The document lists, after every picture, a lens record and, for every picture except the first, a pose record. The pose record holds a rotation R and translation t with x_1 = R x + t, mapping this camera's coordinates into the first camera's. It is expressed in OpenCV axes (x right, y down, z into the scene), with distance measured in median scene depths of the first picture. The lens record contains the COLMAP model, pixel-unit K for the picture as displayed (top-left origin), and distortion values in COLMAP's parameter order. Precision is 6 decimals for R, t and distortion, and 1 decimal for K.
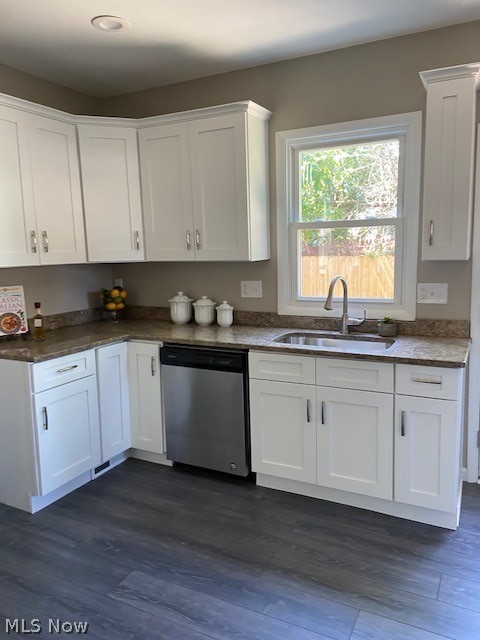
lens RADIAL K [[474.9, 0, 240.0], [0, 474.9, 320.0], [0, 0, 1]] dist [0.009081, -0.000716]
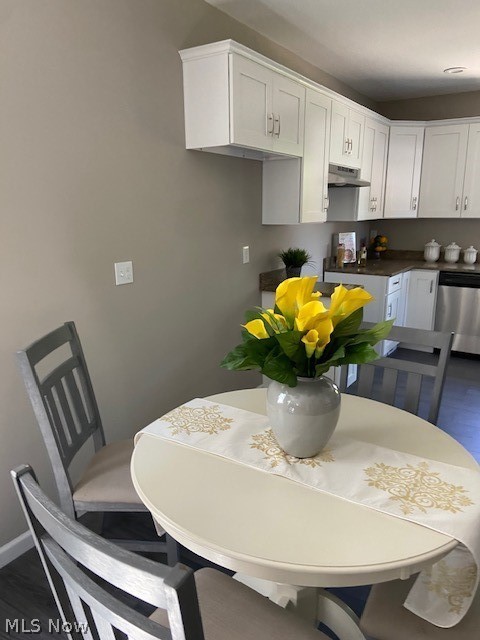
lens RADIAL K [[474.9, 0, 240.0], [0, 474.9, 320.0], [0, 0, 1]] dist [0.009081, -0.000716]
pose [[0.989364, 0.045315, -0.138224, -0.559281], [-0.033501, 0.995677, 0.086628, 0.089255], [0.141552, -0.081076, 0.986605, -0.606077]]
